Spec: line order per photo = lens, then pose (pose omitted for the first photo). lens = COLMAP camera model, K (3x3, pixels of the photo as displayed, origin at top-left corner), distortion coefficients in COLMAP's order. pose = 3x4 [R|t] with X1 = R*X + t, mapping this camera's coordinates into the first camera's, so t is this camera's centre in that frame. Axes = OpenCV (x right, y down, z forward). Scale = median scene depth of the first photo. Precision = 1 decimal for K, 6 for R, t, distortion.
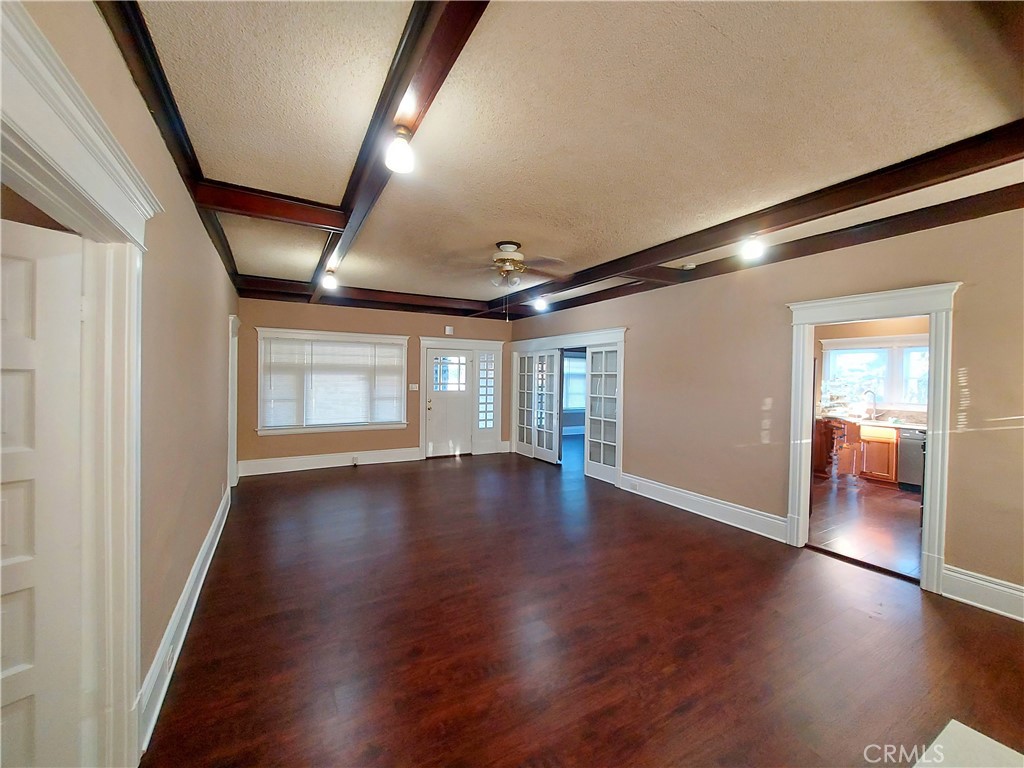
lens RADIAL K [[413.5, 0, 511.3], [0, 413.5, 381.5], [0, 0, 1]] dist [-0.015988, -0.000150]
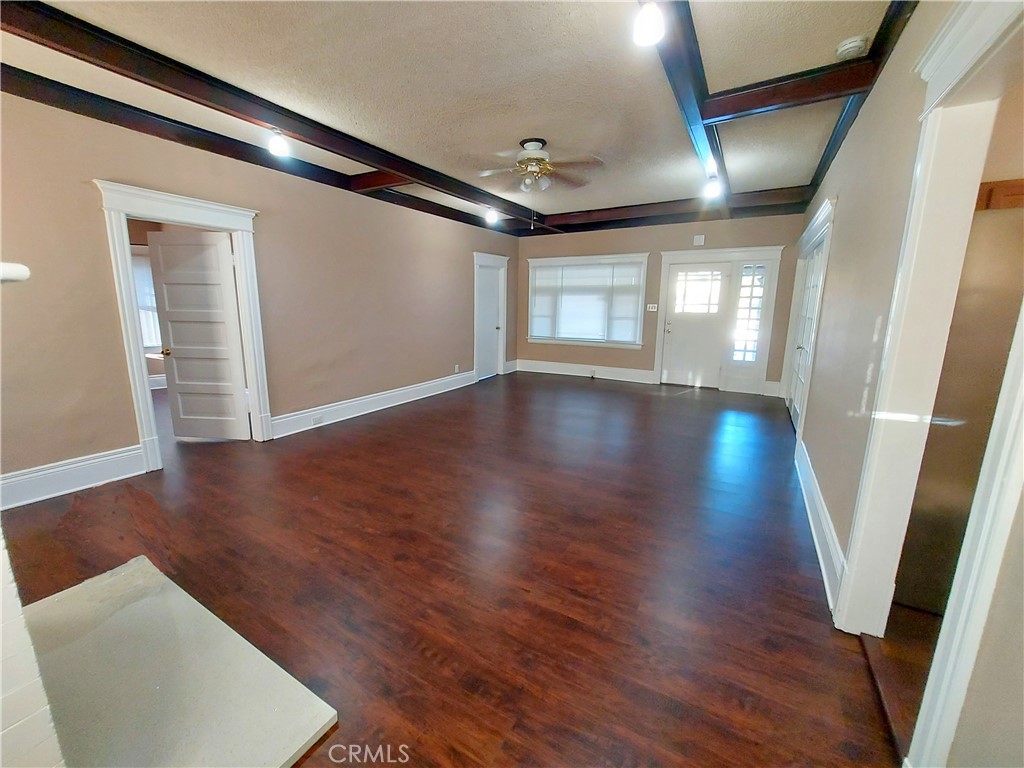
lens RADIAL K [[413.5, 0, 507.7], [0, 413.5, 382.1], [0, 0, 1]] dist [-0.015988, -0.000150]
pose [[0.495553, 0.154528, -0.854721, 0.453603], [-0.011425, 0.985121, 0.171480, 0.024654], [0.868502, -0.075212, 0.489946, 0.238253]]
